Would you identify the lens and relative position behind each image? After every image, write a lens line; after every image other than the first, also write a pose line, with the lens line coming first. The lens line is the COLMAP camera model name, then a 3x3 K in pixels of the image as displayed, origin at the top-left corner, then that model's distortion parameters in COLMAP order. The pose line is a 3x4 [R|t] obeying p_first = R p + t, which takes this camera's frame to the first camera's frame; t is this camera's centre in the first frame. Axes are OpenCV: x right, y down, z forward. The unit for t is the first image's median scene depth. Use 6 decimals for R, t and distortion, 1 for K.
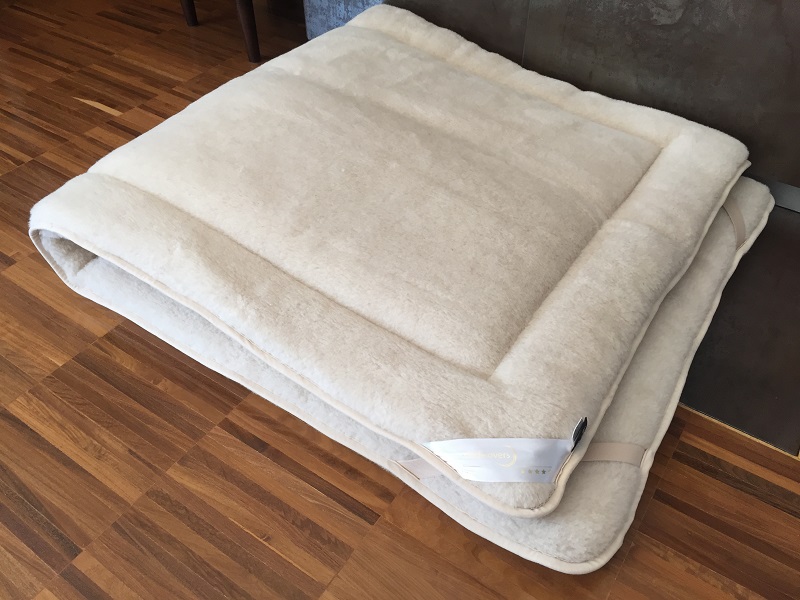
lens RADIAL K [[674.5, 0, 399.7], [0, 674.5, 295.3], [0, 0, 1]] dist [0.087924, -0.135065]
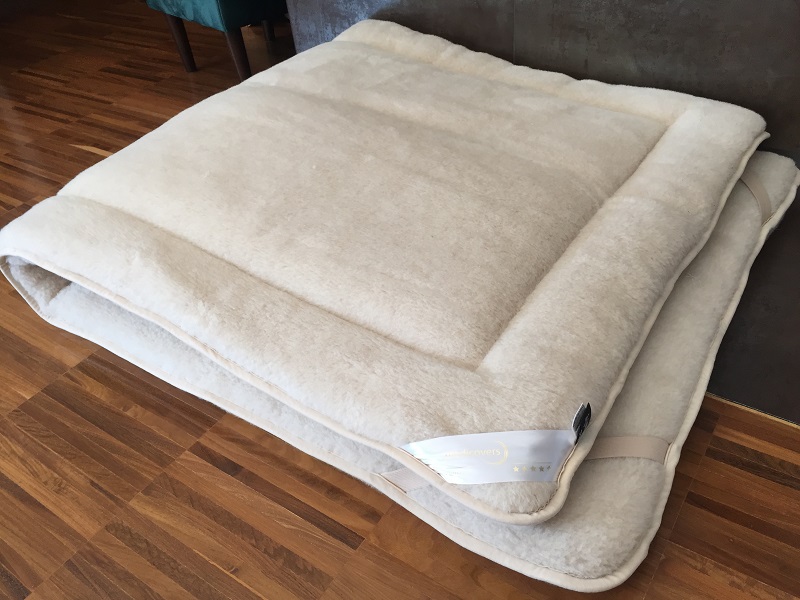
lens RADIAL K [[674.5, 0, 399.7], [0, 674.5, 295.3], [0, 0, 1]] dist [0.087924, -0.135065]
pose [[0.995274, -0.073418, -0.063555, 0.084816], [0.067625, 0.993738, -0.088947, 0.086812], [0.069687, 0.084229, 0.994007, 0.102675]]
